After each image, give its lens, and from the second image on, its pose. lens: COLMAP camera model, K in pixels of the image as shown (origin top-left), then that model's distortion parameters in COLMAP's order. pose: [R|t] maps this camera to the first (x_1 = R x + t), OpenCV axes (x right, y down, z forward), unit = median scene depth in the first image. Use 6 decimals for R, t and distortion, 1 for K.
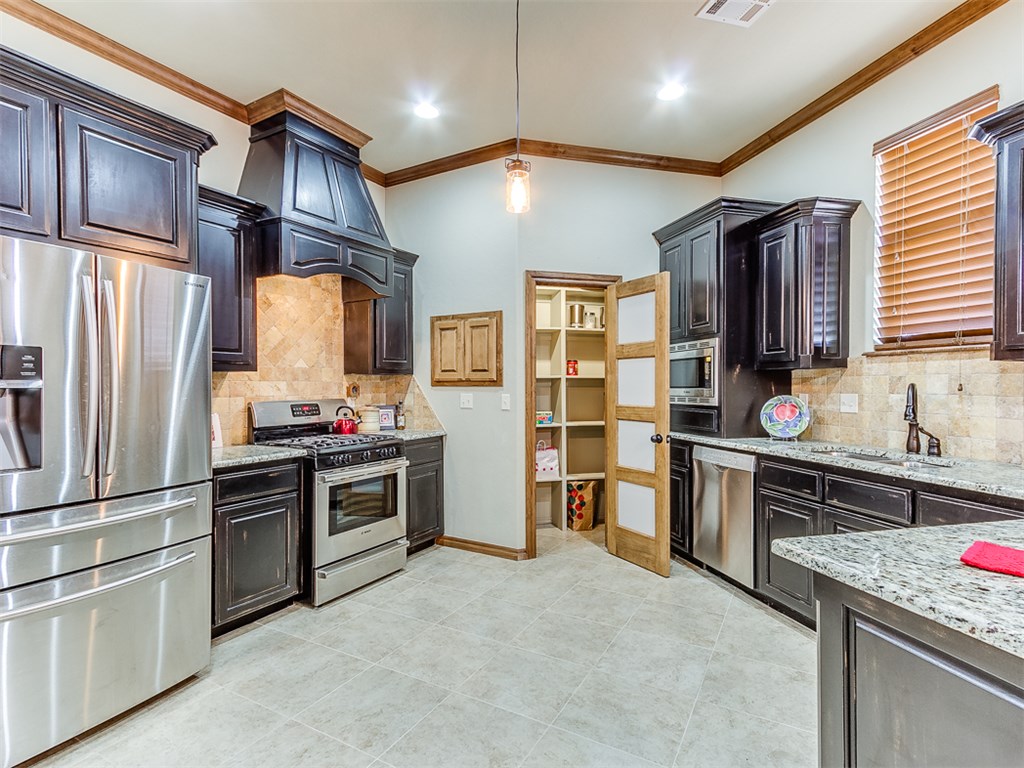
lens RADIAL K [[535.7, 0, 522.4], [0, 535.7, 385.9], [0, 0, 1]] dist [0.030750, 0.000163]
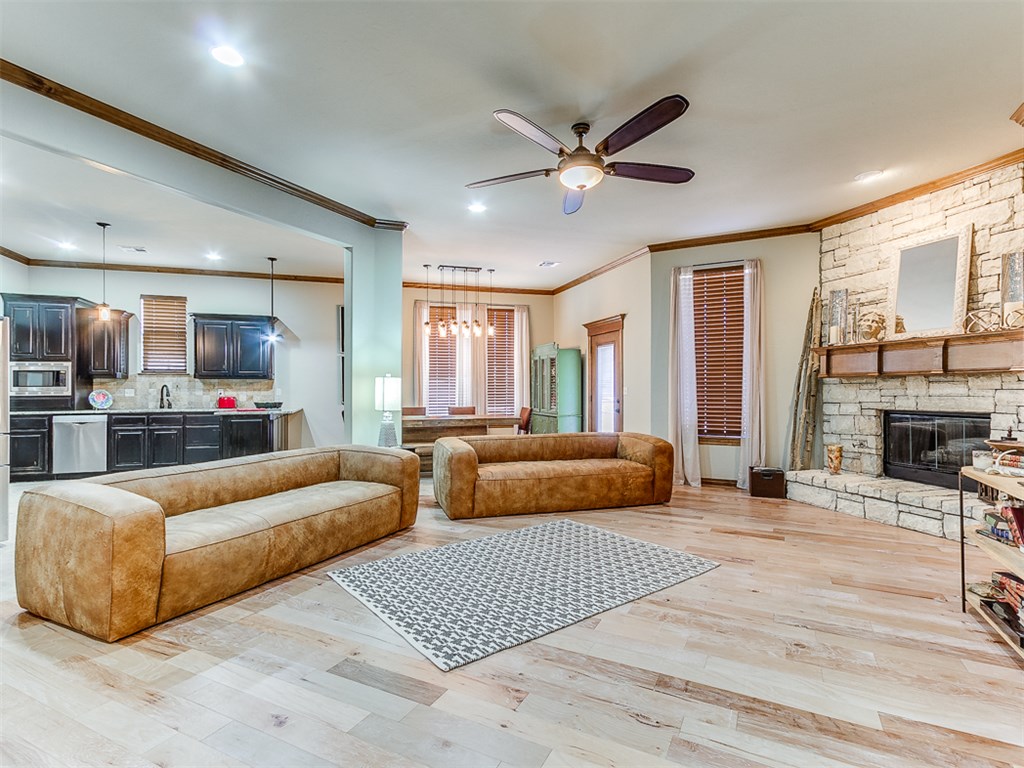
lens RADIAL K [[521.2, 0, 498.3], [0, 521.2, 384.5], [0, 0, 1]] dist [0.023042, -0.000129]
pose [[-0.010351, 0.011088, 0.999885, -1.874894], [0.006157, 0.999920, -0.011025, 0.031508], [-0.999927, 0.006042, -0.010418, -0.692060]]
